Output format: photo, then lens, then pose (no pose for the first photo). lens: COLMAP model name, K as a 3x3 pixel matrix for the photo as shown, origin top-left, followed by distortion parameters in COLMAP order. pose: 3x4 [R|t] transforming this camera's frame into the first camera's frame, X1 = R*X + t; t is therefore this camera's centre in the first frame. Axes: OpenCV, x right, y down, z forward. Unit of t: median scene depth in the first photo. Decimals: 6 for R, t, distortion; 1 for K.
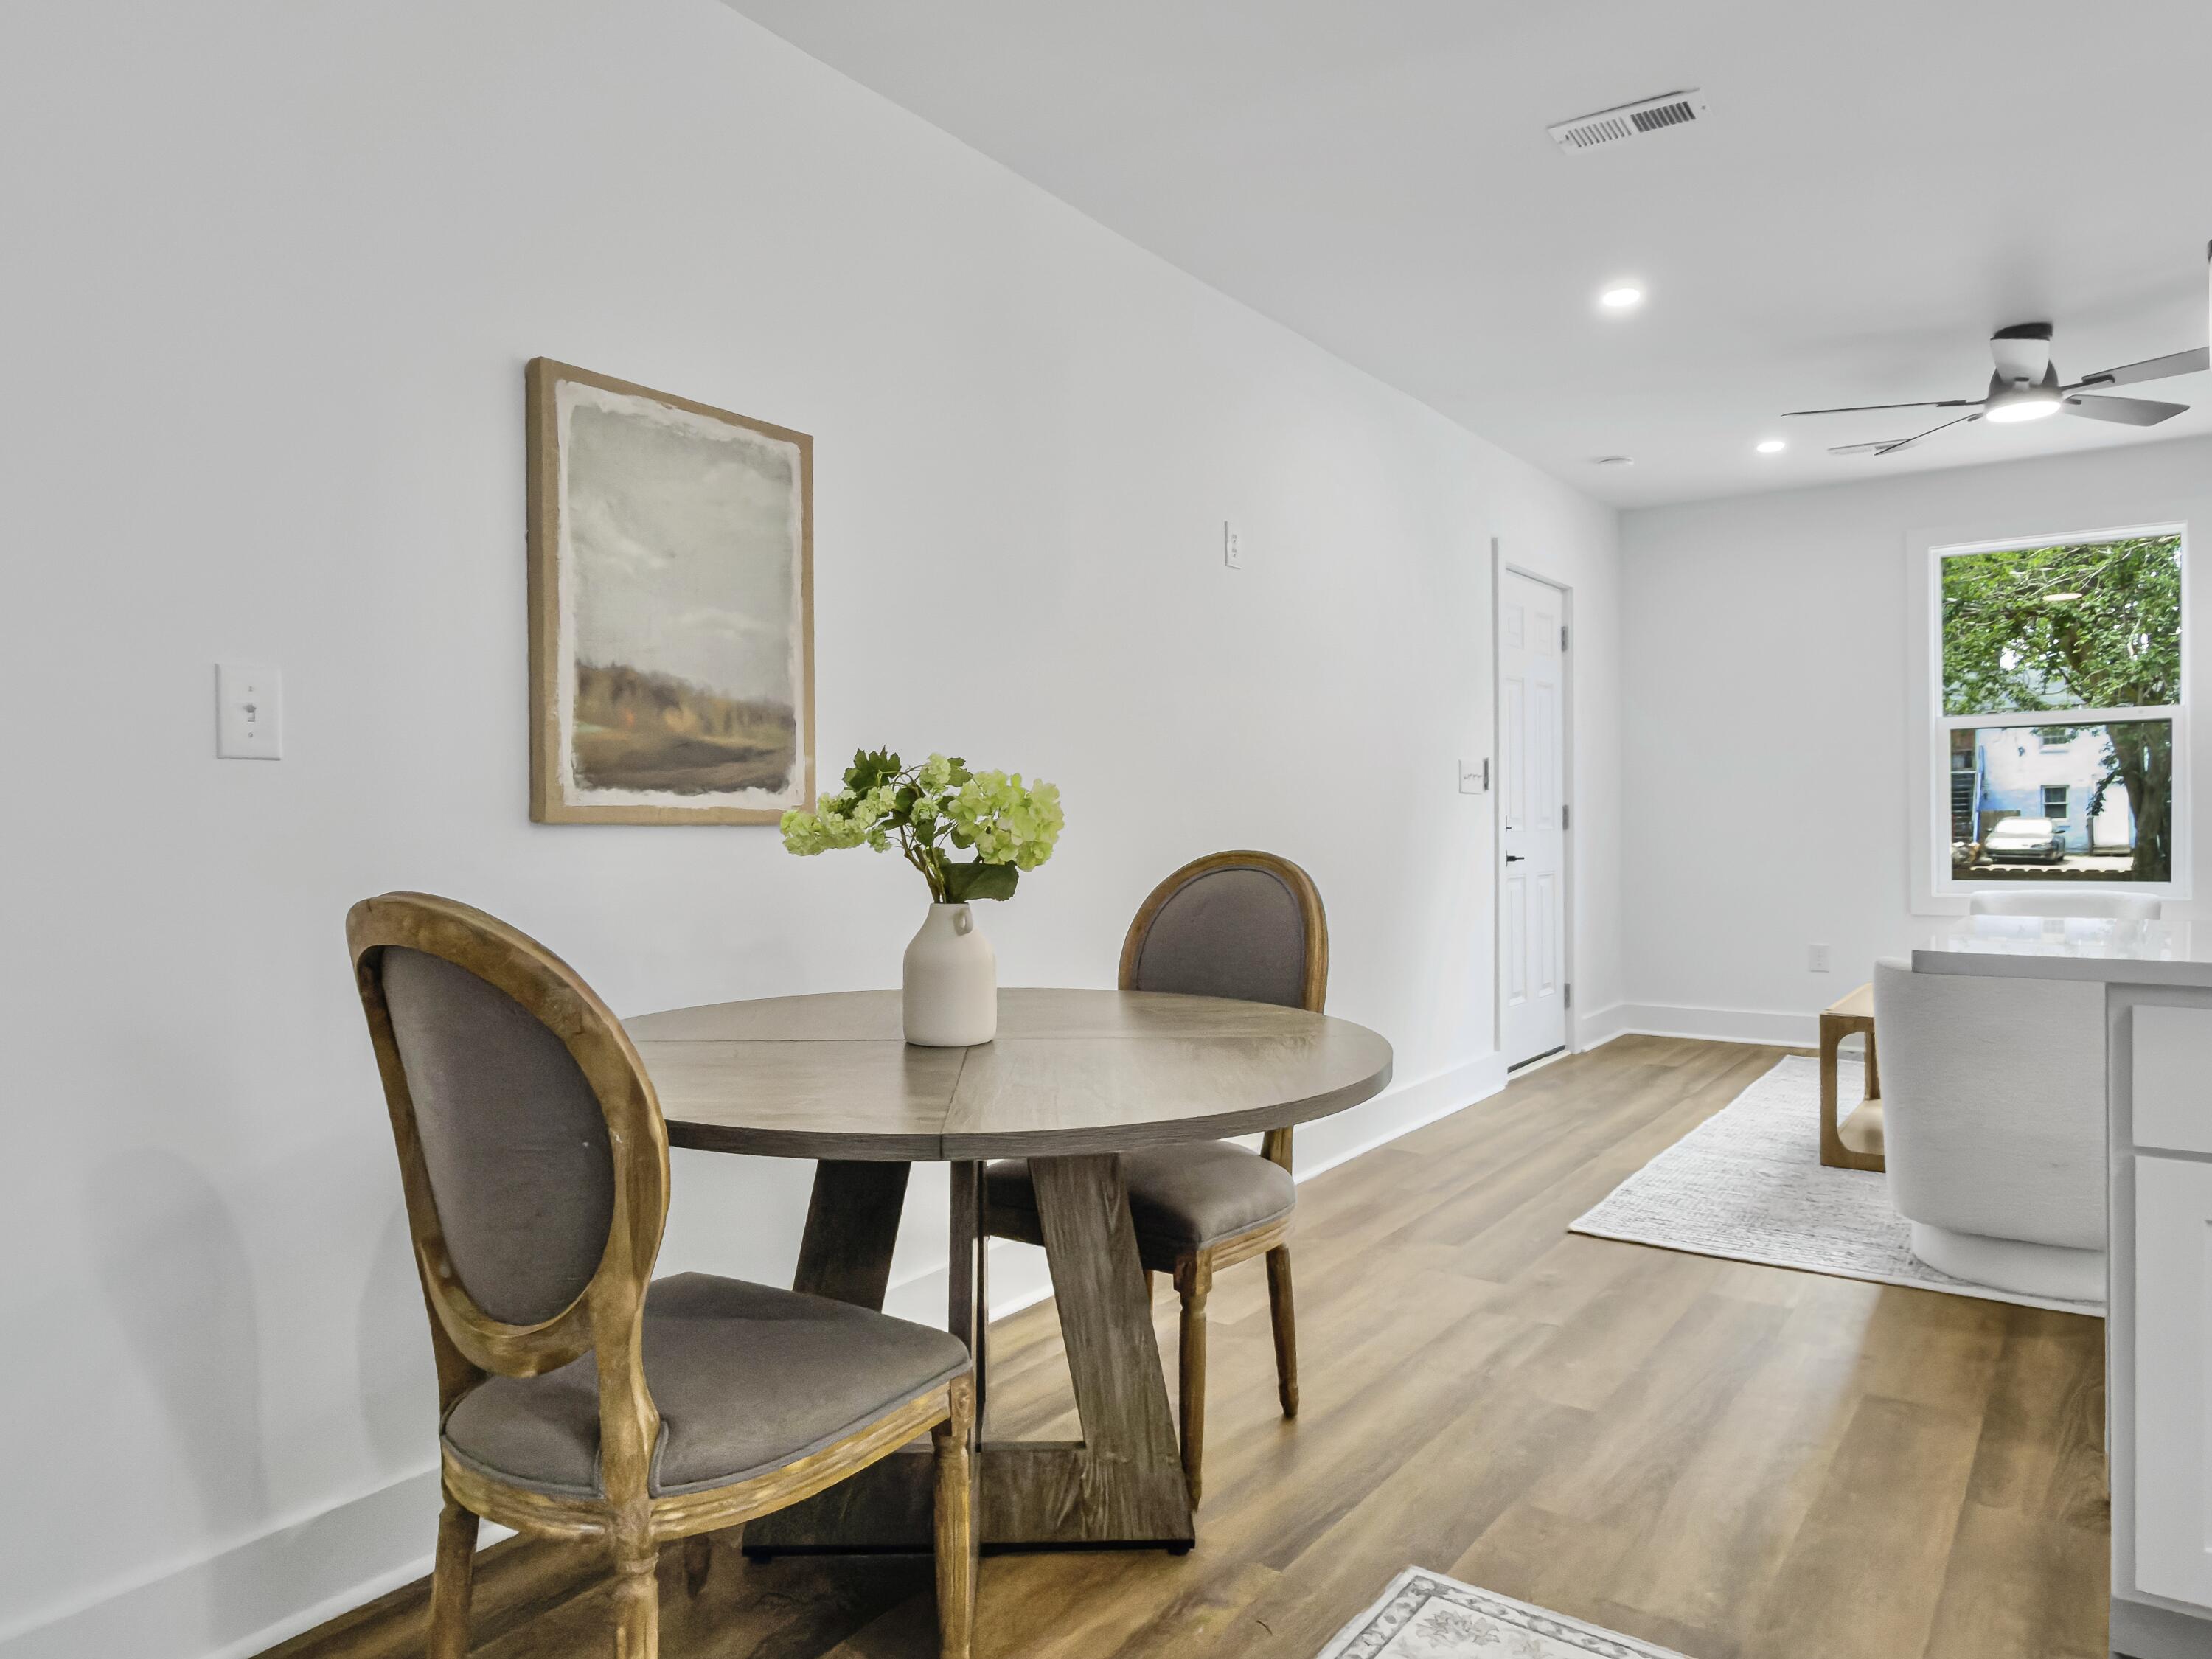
lens RADIAL K [[1455.5, 0, 1113.8], [0, 1455.5, 831.6], [0, 0, 1]] dist [0.009681, -0.006271]
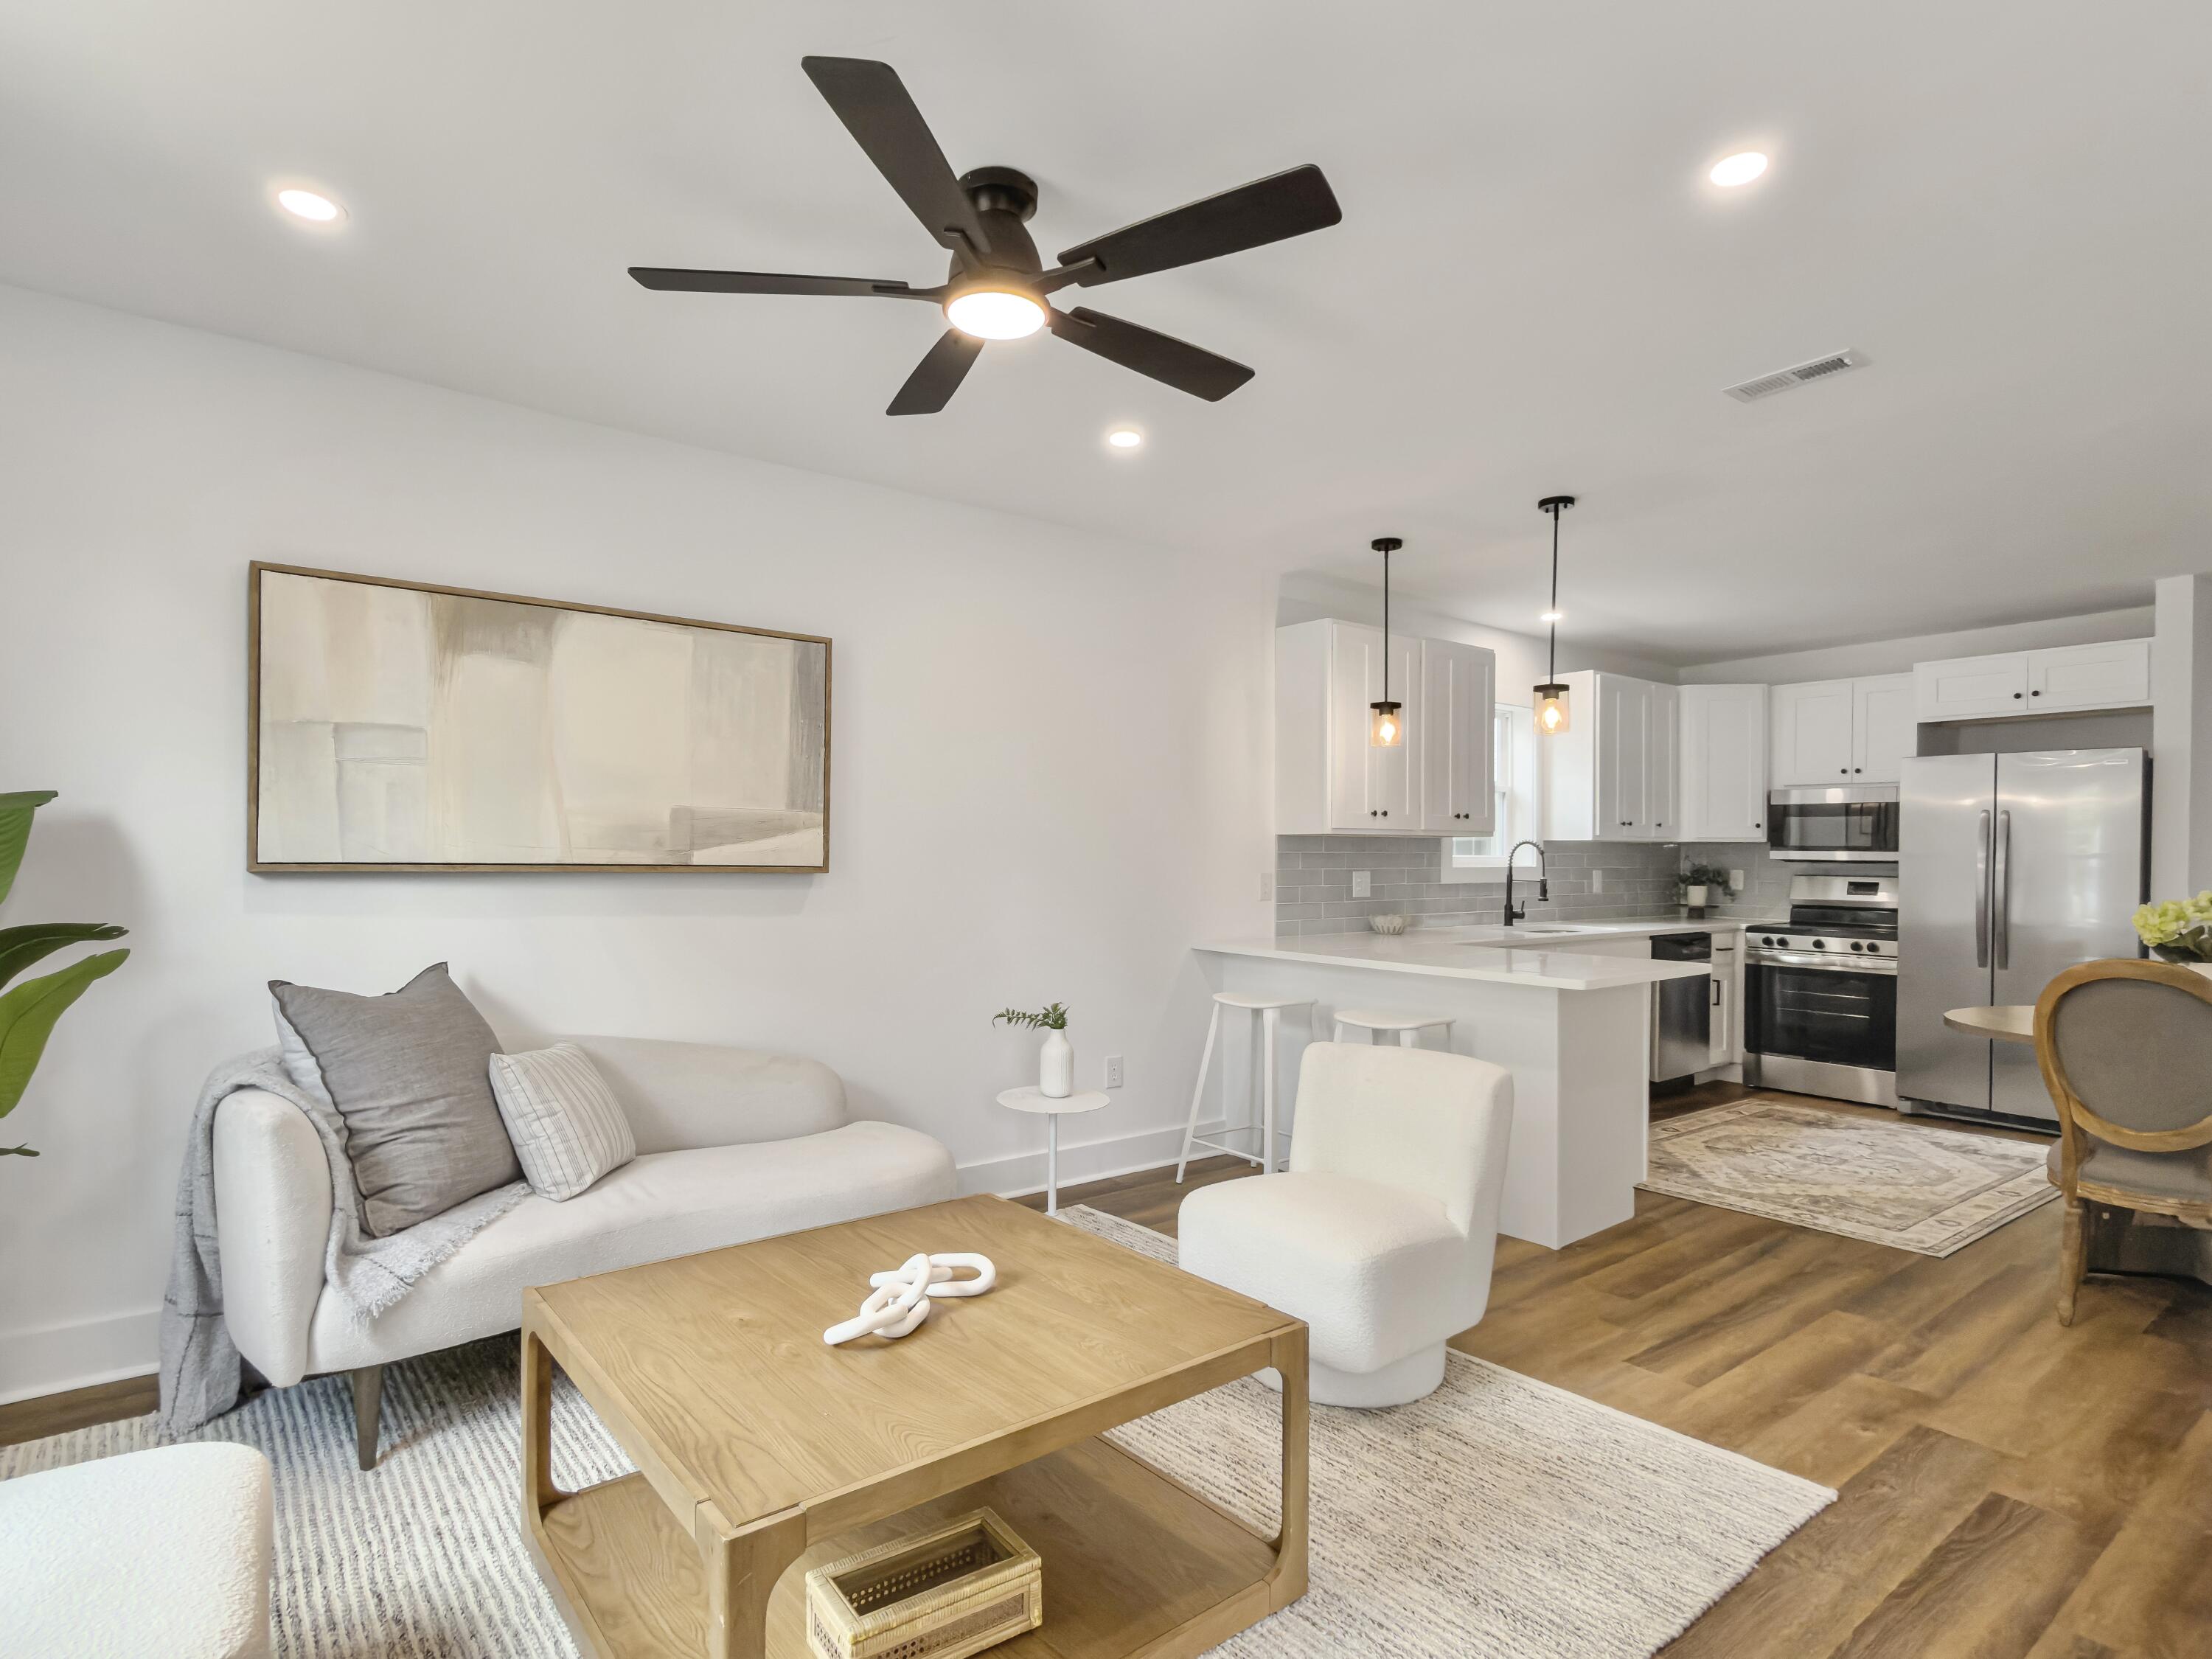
lens RADIAL K [[1162.8, 0, 1110.9], [0, 1162.8, 867.5], [0, 0, 1]] dist [-0.001224, 0.000662]
pose [[-0.957268, 0.003451, 0.289181, 0.741132], [0.008743, 0.999817, 0.017010, -0.103925], [-0.289069, 0.018811, -0.957123, 2.511176]]
